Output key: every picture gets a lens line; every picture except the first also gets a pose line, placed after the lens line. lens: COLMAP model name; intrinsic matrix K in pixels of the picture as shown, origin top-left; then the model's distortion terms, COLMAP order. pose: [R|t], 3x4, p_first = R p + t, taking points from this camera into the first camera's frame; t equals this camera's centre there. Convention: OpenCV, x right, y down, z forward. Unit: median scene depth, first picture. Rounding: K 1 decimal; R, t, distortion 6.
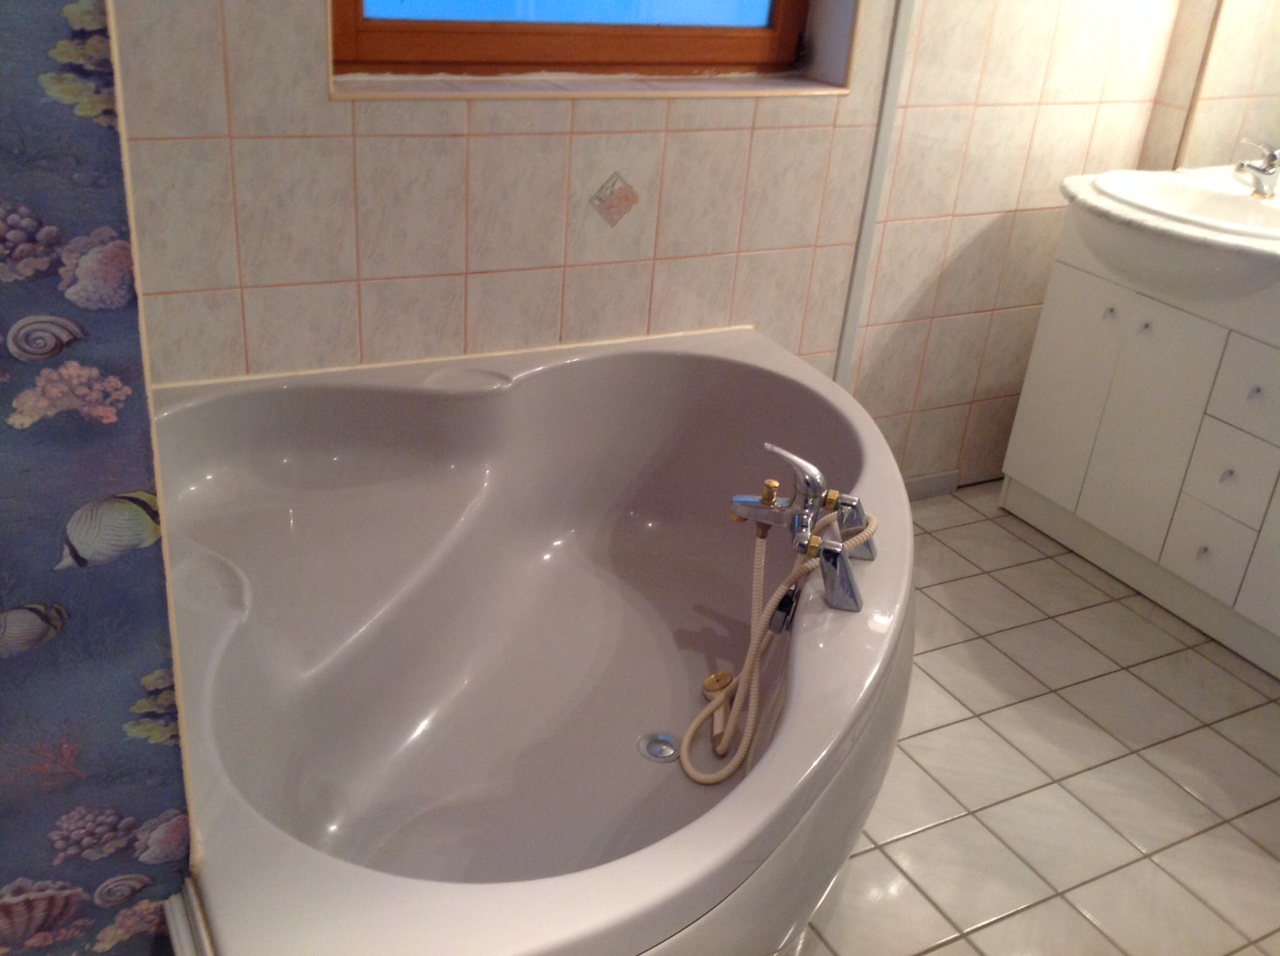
lens RADIAL K [[1205.8, 0, 640.0], [0, 1205.8, 478.0], [0, 0, 1]] dist [0.132093, -0.266757]
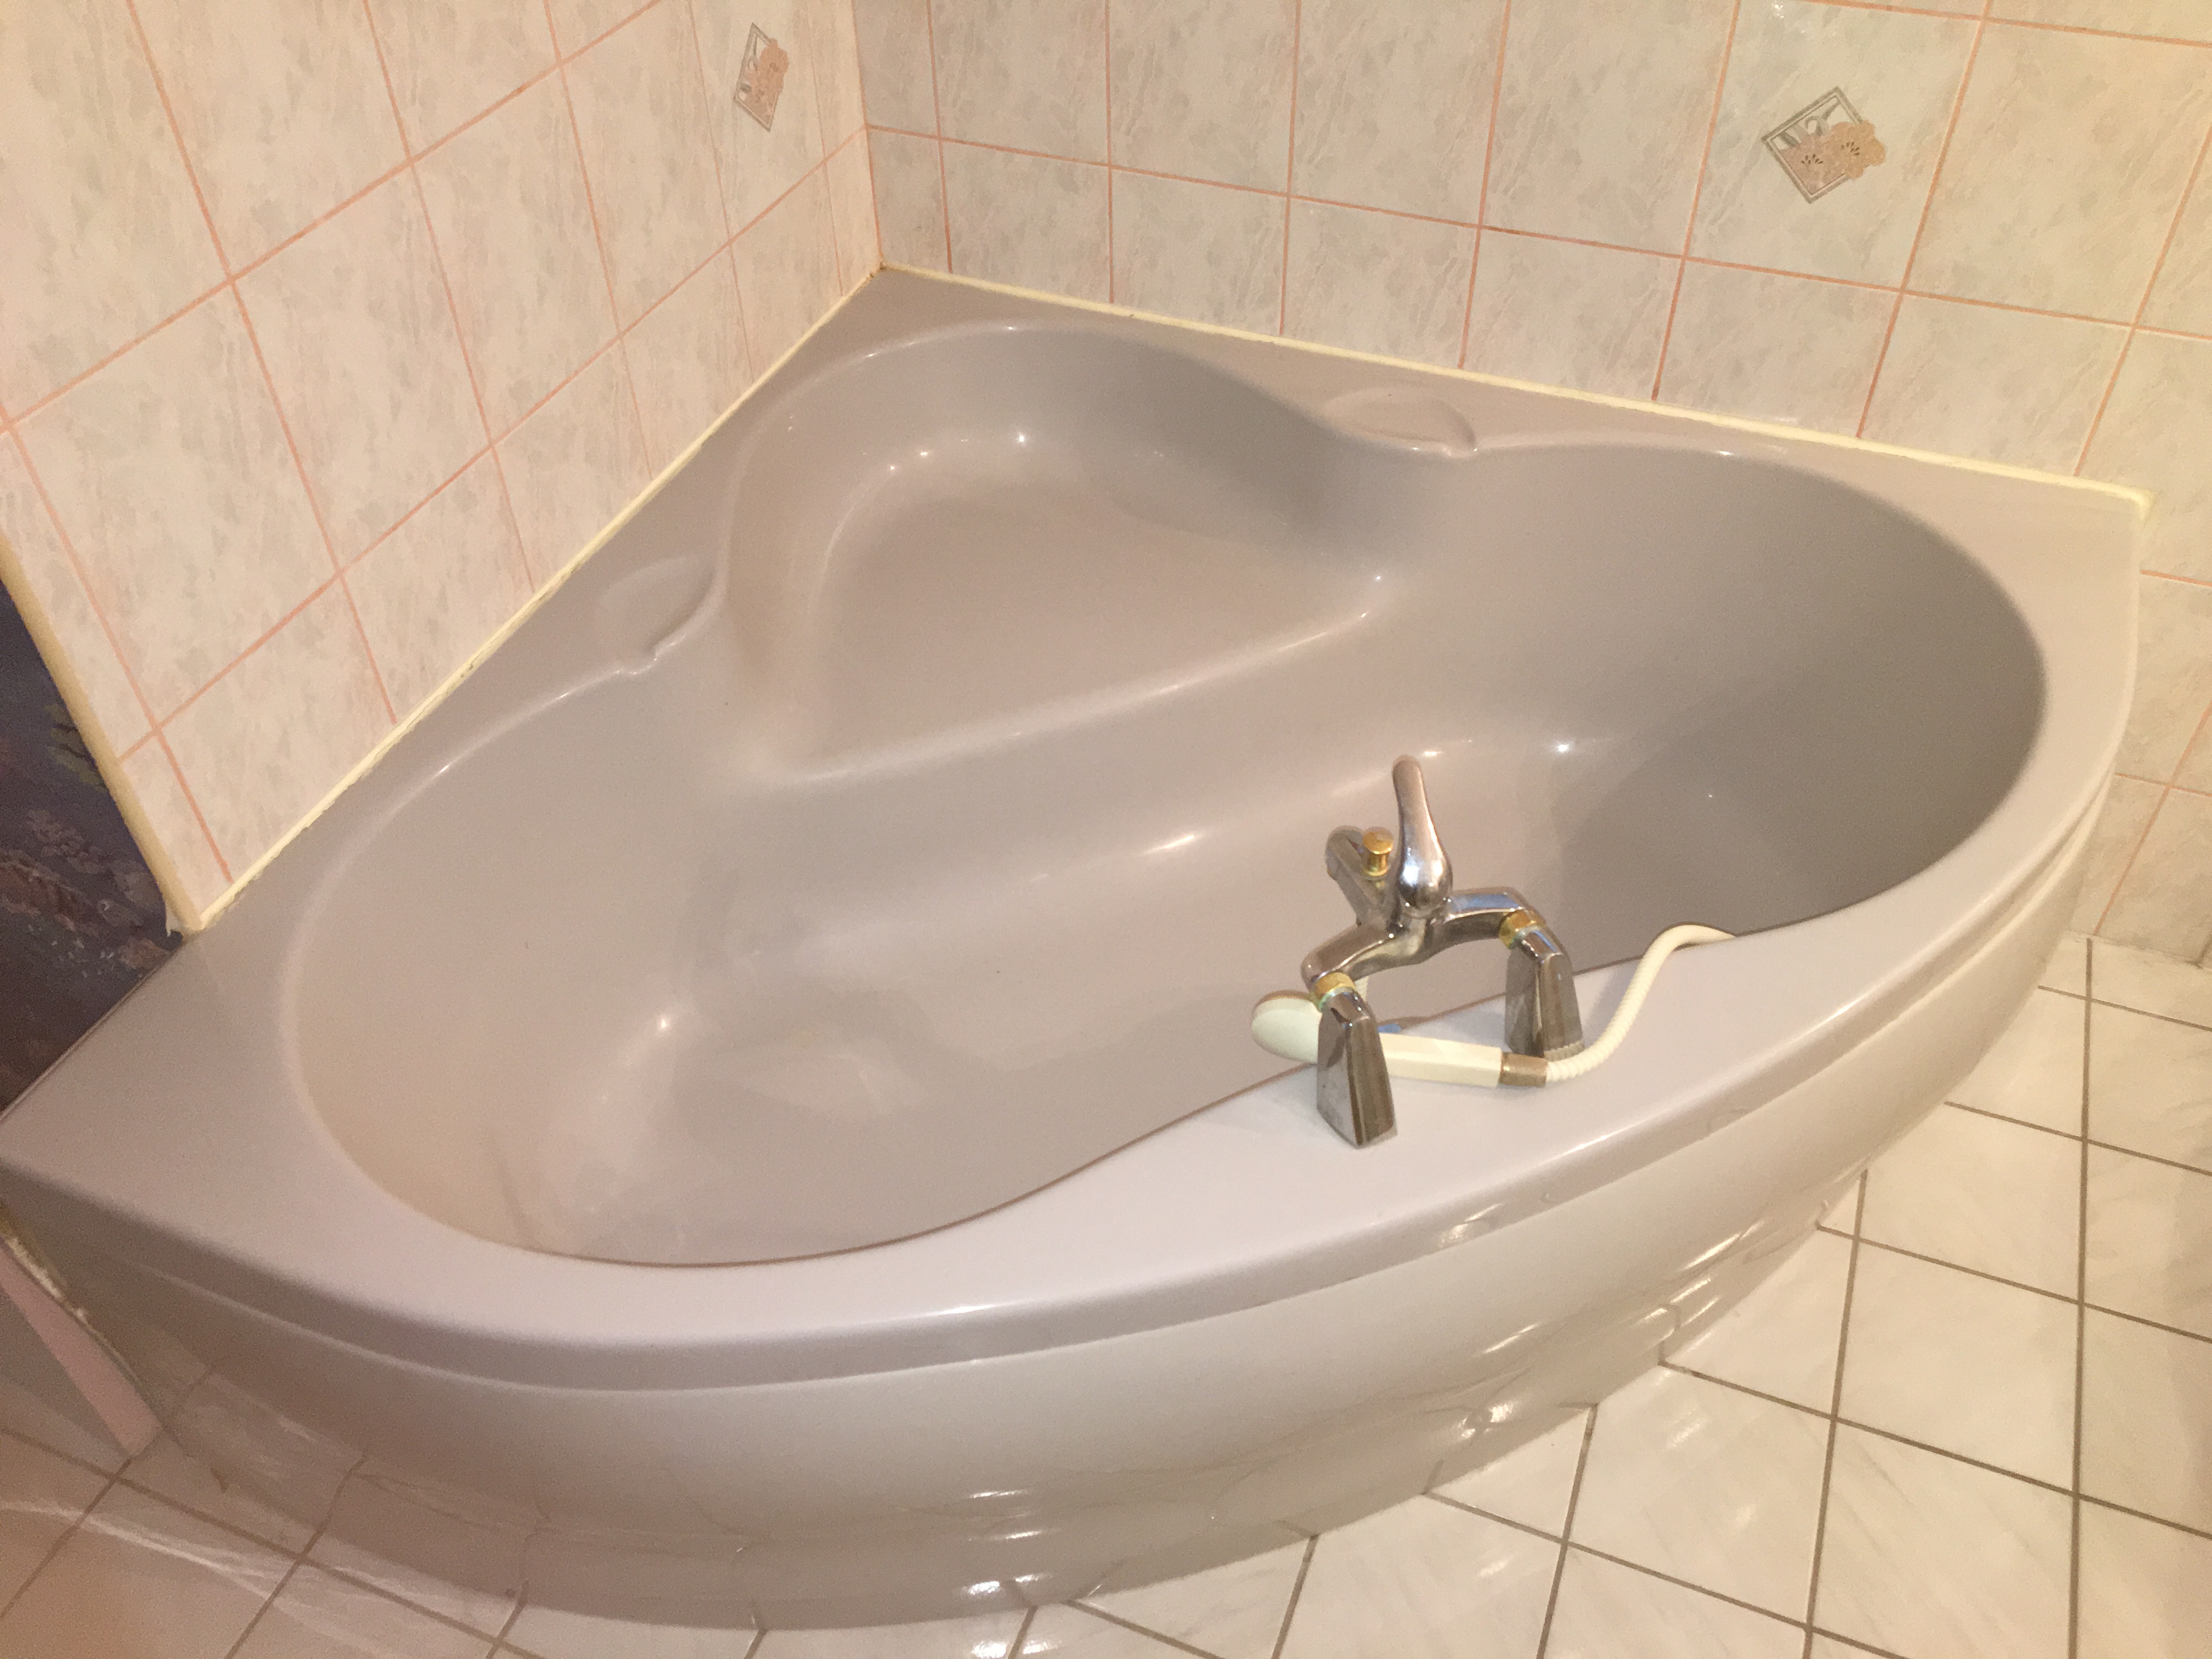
lens RADIAL K [[1854.5, 0, 1106.0], [0, 1854.5, 829.5], [0, 0, 1]] dist [0.012820, -0.009228]
pose [[0.642459, 0.459601, -0.613199, 0.361716], [-0.280357, 0.885681, 0.370095, -0.181382], [0.713194, -0.065856, 0.697866, 0.274457]]
